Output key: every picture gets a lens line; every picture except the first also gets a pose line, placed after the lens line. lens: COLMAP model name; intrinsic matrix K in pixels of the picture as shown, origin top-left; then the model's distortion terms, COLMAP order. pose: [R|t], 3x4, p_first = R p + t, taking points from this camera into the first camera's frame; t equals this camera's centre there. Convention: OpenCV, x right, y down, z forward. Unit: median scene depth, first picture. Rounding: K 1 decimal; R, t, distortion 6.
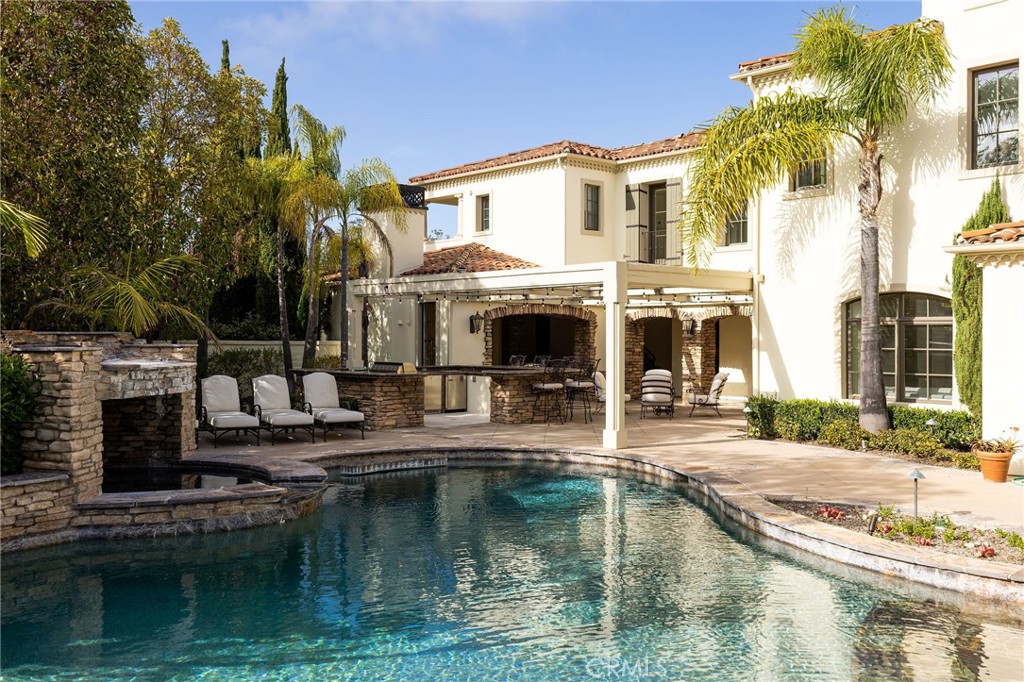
lens RADIAL K [[950.0, 0, 510.7], [0, 950.0, 342.8], [0, 0, 1]] dist [0.003906, 0.000000]
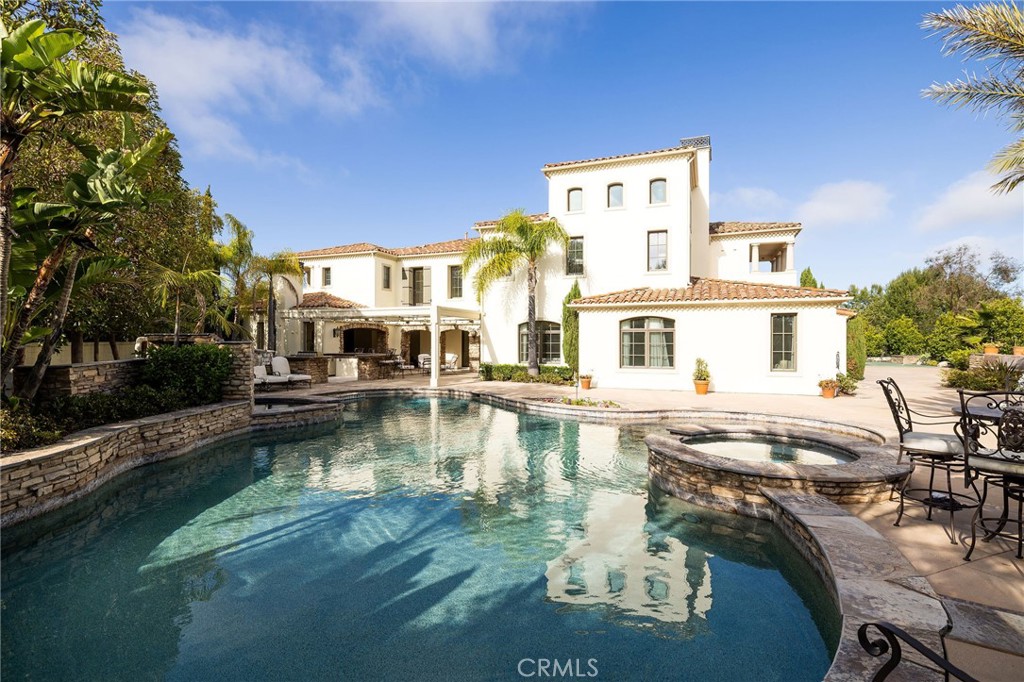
lens RADIAL K [[493.2, 0, 513.1], [0, 493.2, 340.4], [0, 0, 1]] dist [-0.002382, -0.000679]
pose [[0.894963, -0.002348, 0.446134, -0.234429], [0.005650, 0.999966, -0.006071, 0.006648], [-0.446105, 0.007954, 0.894945, -0.145806]]
